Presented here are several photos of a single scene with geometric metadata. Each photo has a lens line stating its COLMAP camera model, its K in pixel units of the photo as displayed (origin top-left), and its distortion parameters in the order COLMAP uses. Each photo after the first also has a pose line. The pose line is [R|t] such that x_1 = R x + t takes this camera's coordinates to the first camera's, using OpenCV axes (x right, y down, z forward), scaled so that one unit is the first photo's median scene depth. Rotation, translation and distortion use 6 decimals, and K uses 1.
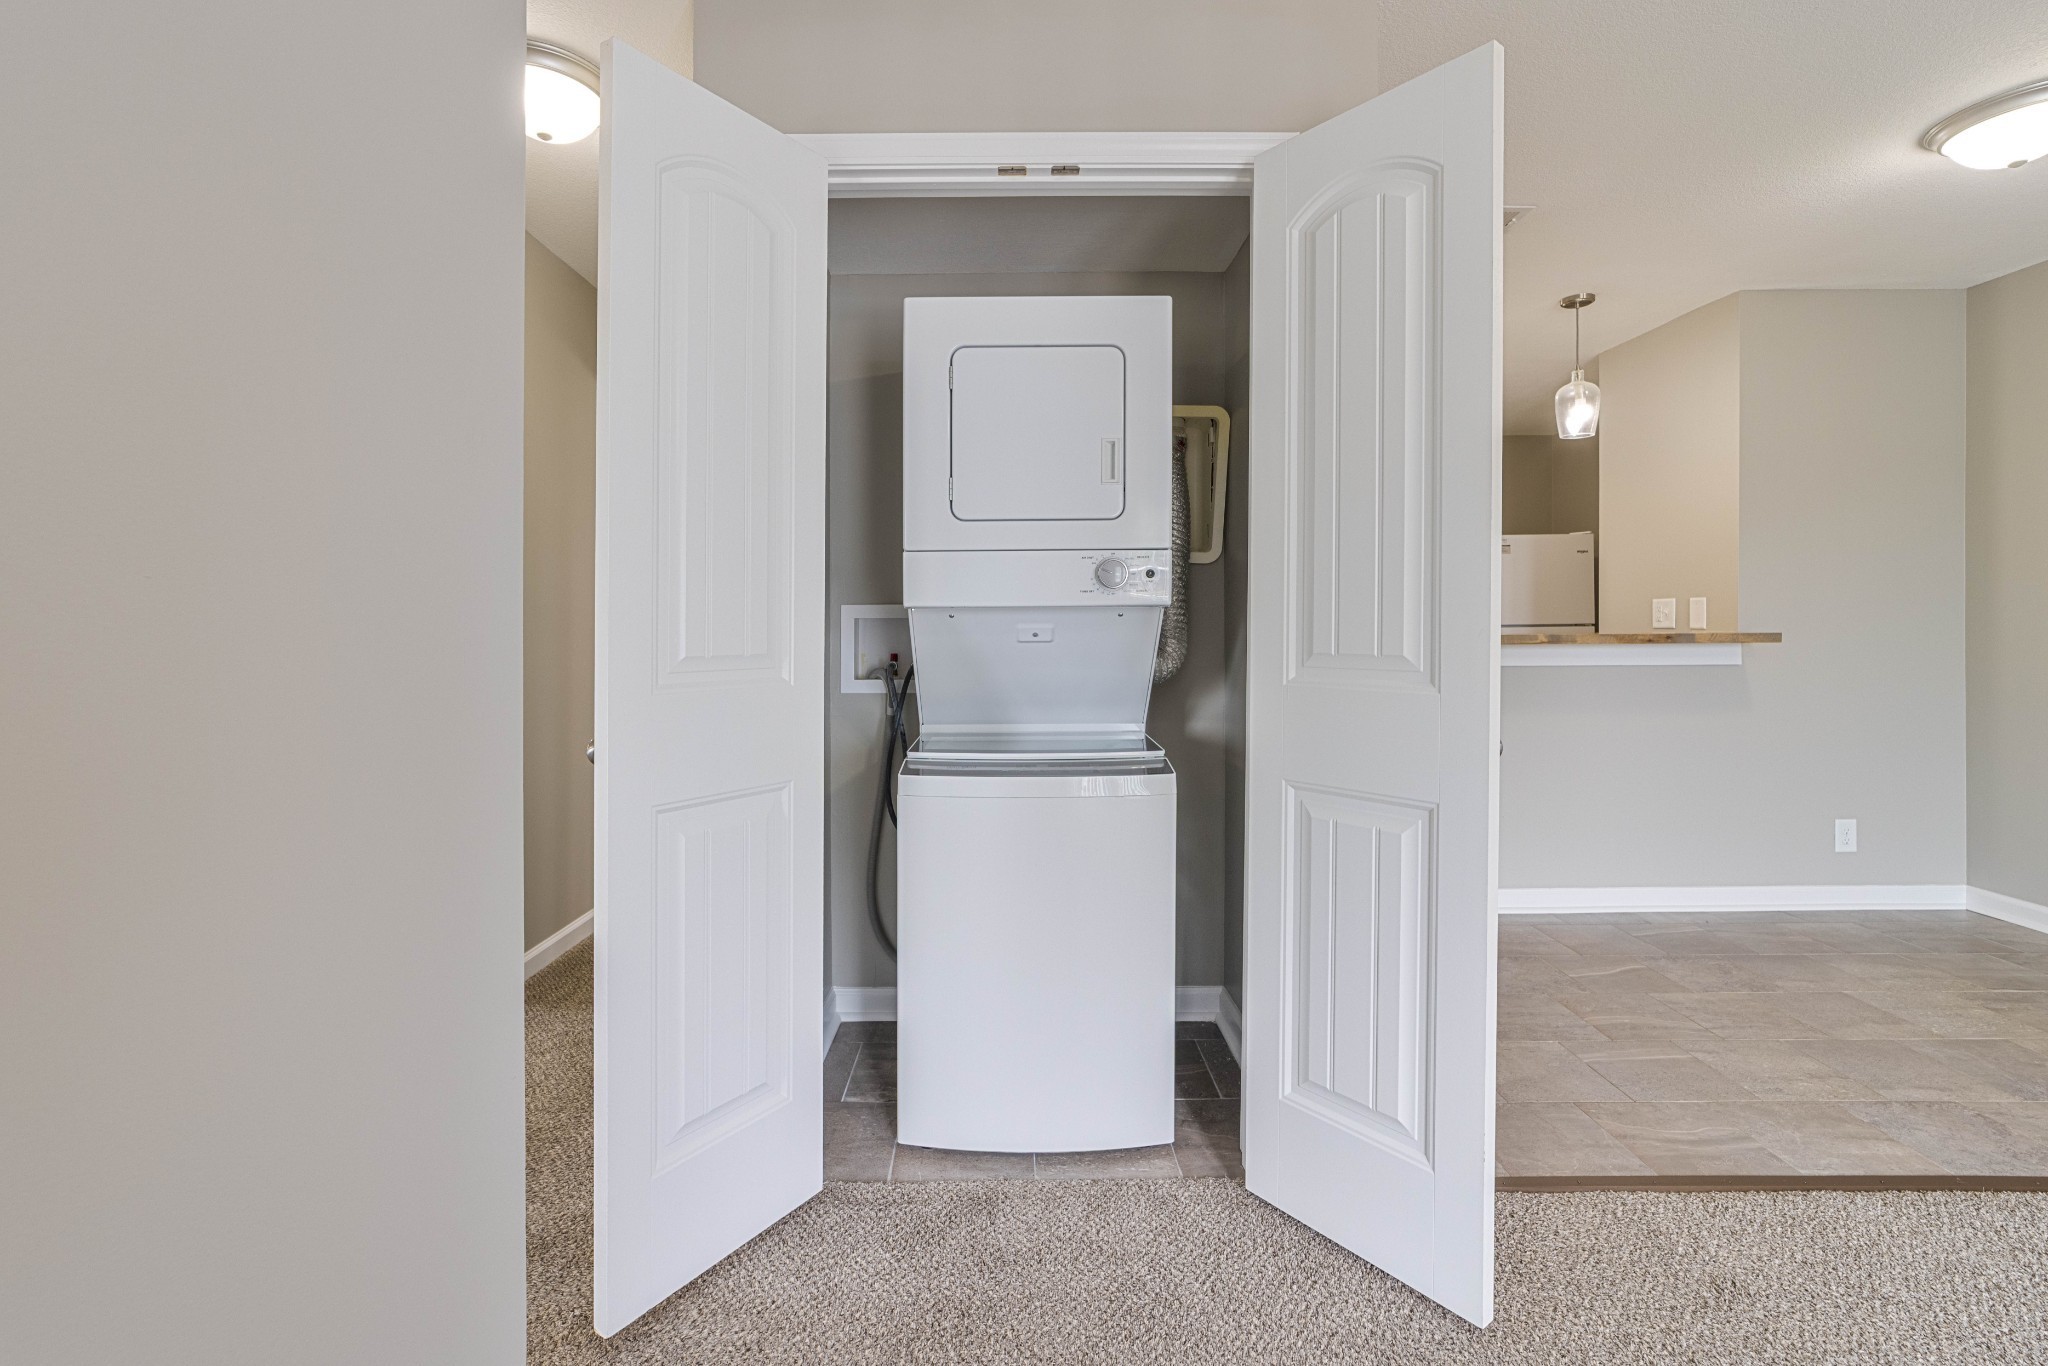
lens RADIAL K [[889.0, 0, 1023.4], [0, 889.0, 618.8], [0, 0, 1]] dist [-0.001230, -0.000167]
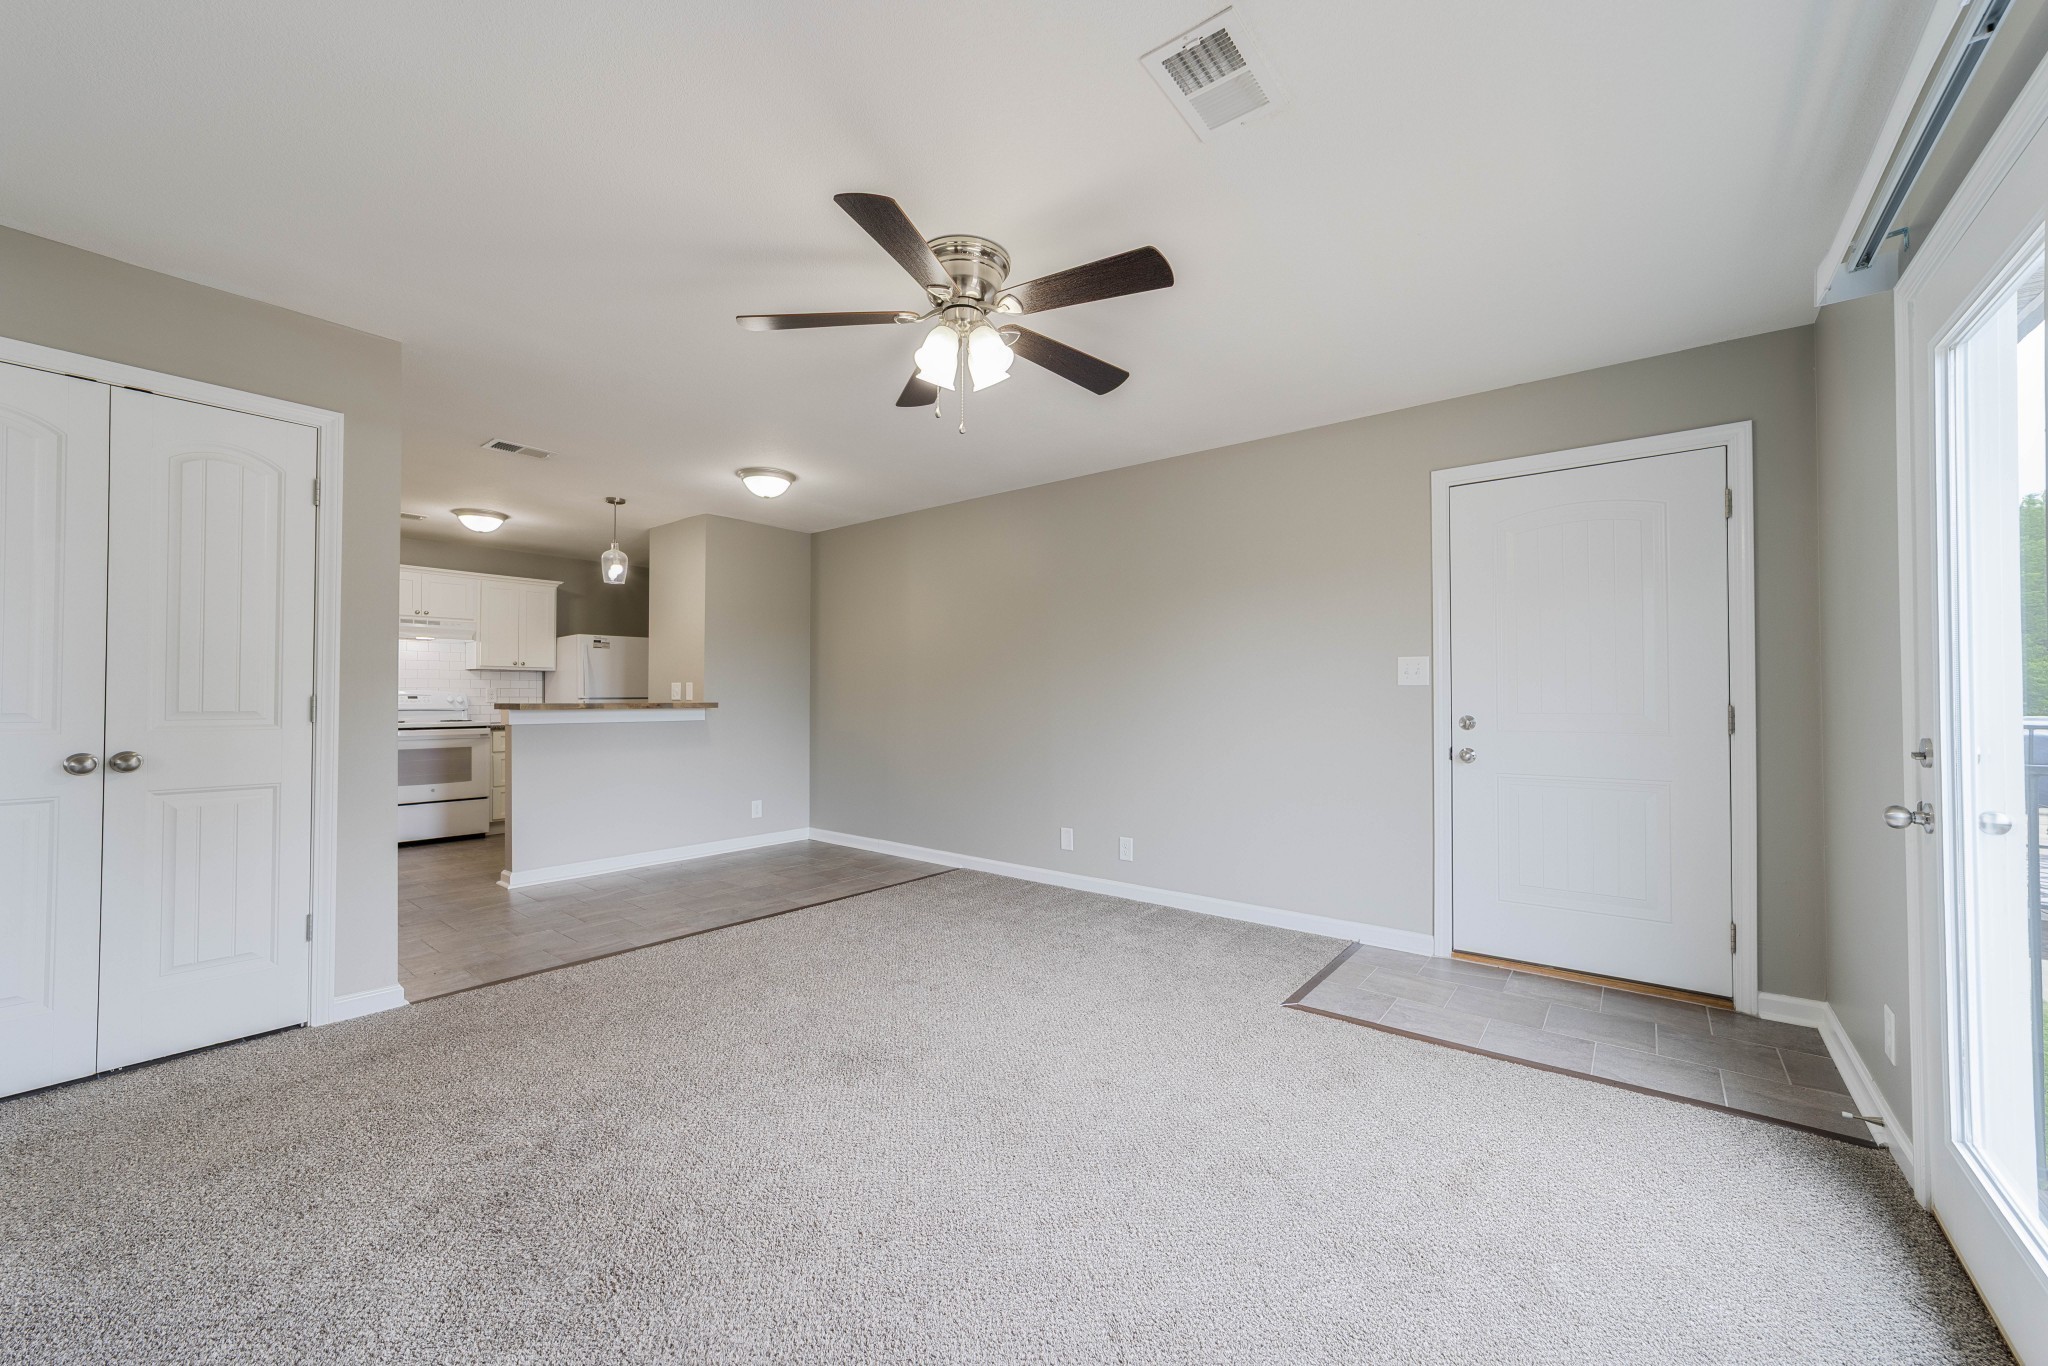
lens RADIAL K [[769.3, 0, 1023.0], [0, 769.3, 698.3], [0, 0, 1]] dist [-0.024784, -0.000010]
pose [[0.629403, 0.008450, 0.777033, 0.003972], [-0.010114, 0.999945, -0.002682, 0.004801], [-0.777013, -0.006171, 0.629454, -0.487220]]
